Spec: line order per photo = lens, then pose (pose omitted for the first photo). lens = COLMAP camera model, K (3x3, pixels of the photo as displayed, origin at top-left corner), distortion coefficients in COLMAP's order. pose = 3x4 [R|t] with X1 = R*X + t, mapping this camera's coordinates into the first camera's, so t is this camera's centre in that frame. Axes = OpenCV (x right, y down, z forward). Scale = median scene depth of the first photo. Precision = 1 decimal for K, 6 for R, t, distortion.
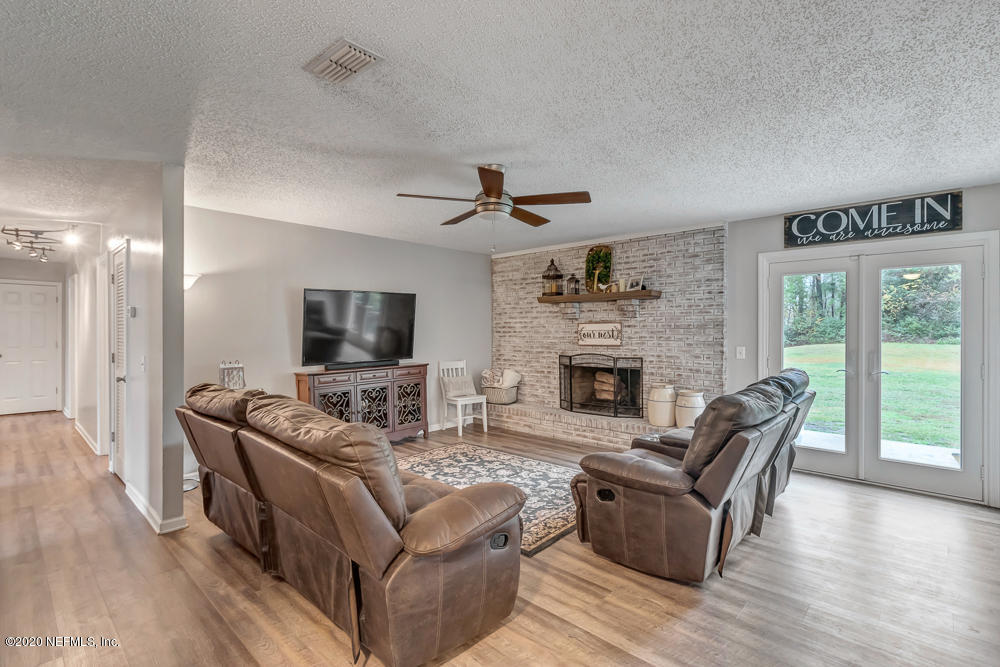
lens RADIAL K [[473.1, 0, 488.7], [0, 473.1, 327.7], [0, 0, 1]] dist [-0.001997, -0.000544]
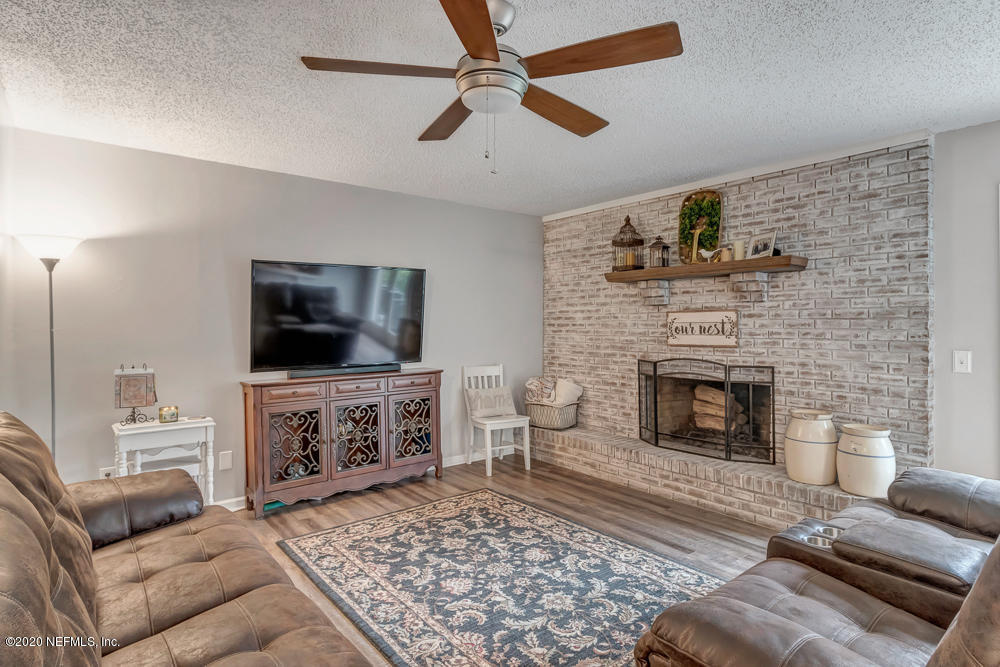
lens RADIAL K [[534.7, 0, 491.4], [0, 534.7, 318.3], [0, 0, 1]] dist [0.000281, -0.000122]
pose [[0.989631, 0.001587, -0.143622, 0.058014], [-0.002652, 0.999970, -0.007226, 0.006275], [0.143607, 0.007532, 0.989606, 0.246984]]
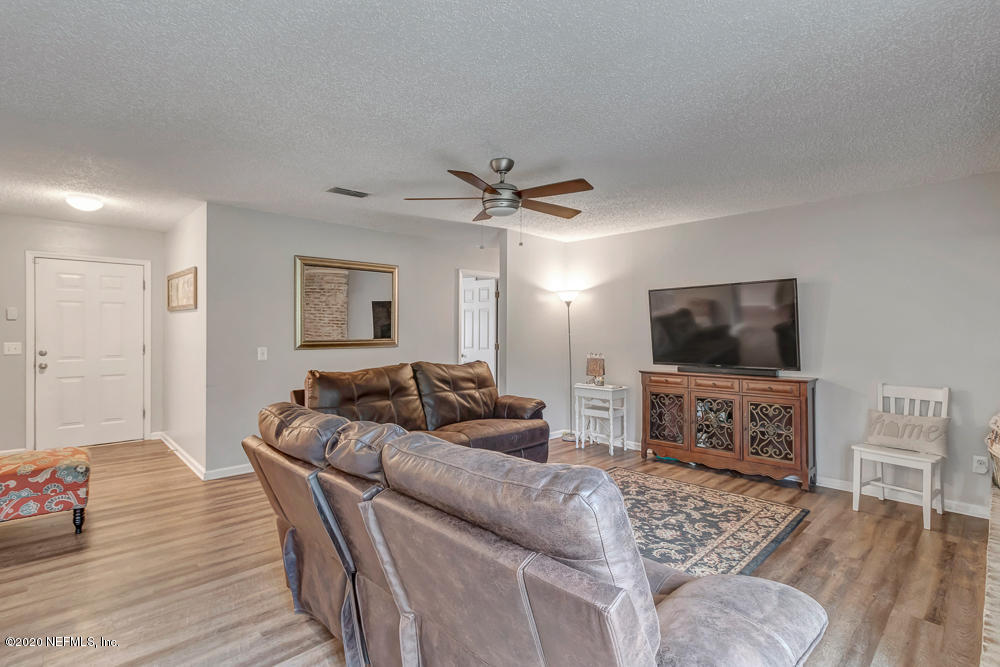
lens RADIAL K [[473.1, 0, 488.7], [0, 473.1, 327.7], [0, 0, 1]] dist [-0.001997, -0.000544]
pose [[-0.055825, -0.000938, -0.998440, 0.591689], [0.001595, 0.999998, -0.001028, 0.001569], [0.998439, -0.001650, -0.055823, 0.616654]]
